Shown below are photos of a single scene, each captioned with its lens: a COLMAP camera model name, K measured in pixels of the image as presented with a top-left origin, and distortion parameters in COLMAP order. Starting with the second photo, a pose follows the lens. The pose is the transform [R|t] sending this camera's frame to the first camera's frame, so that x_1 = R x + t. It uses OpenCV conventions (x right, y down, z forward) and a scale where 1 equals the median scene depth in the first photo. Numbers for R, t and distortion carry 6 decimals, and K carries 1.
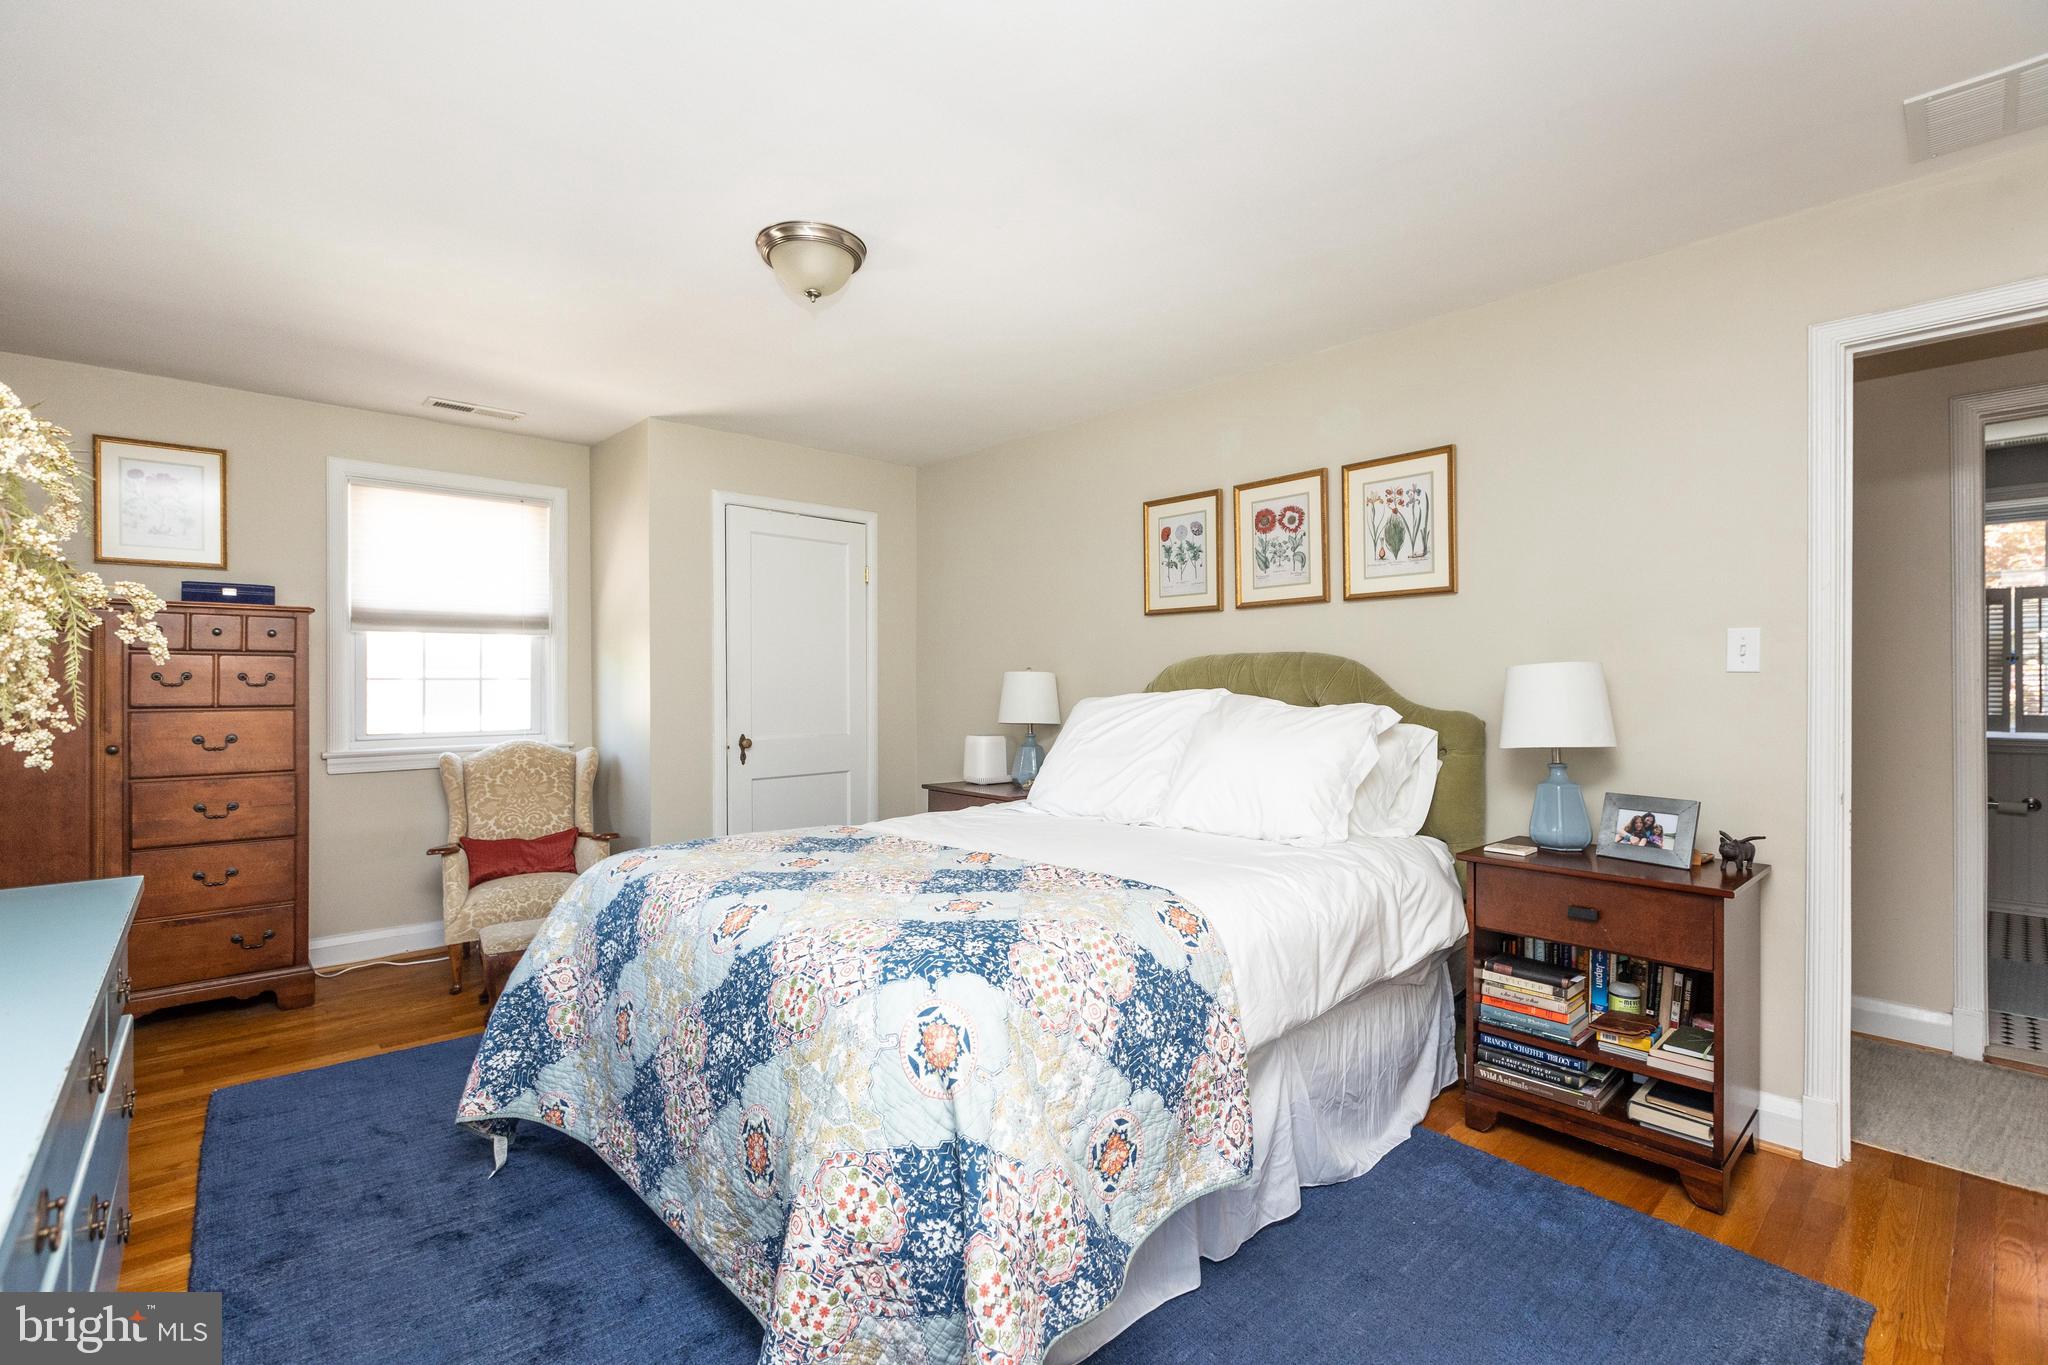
lens RADIAL K [[936.2, 0, 1001.3], [0, 936.2, 681.0], [0, 0, 1]] dist [0.004976, -0.000209]
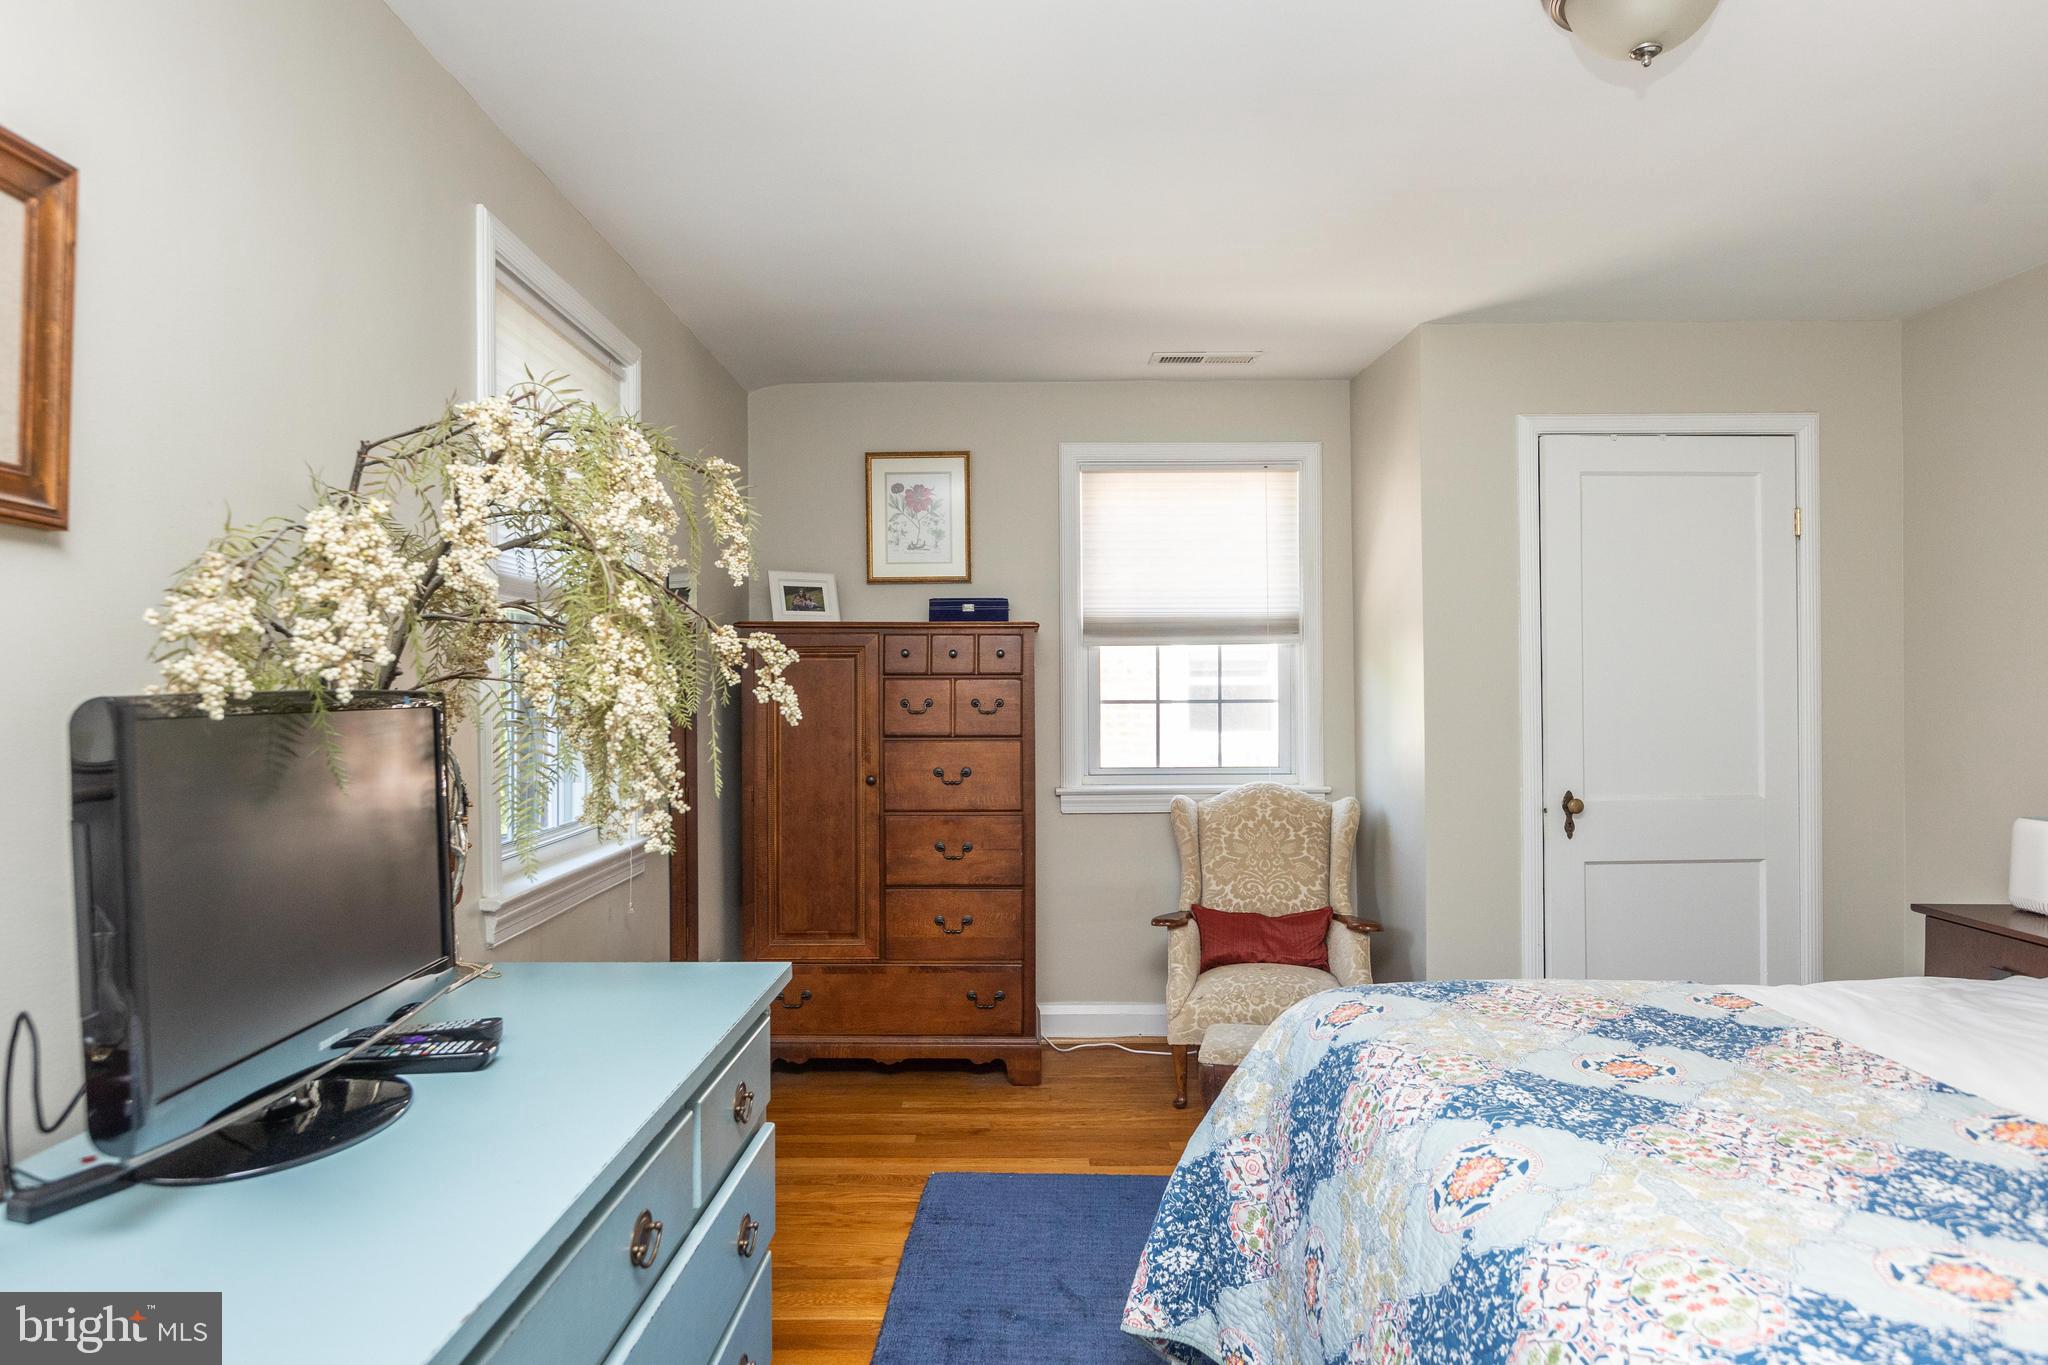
lens RADIAL K [[1237.6, 0, 1018.5], [0, 1237.6, 676.4], [0, 0, 1]] dist [-0.000741, -0.002937]
pose [[0.745098, -0.003815, -0.666944, 0.009849], [0.007272, 0.999971, 0.002403, -0.033140], [0.666915, -0.006641, 0.745104, 0.150795]]
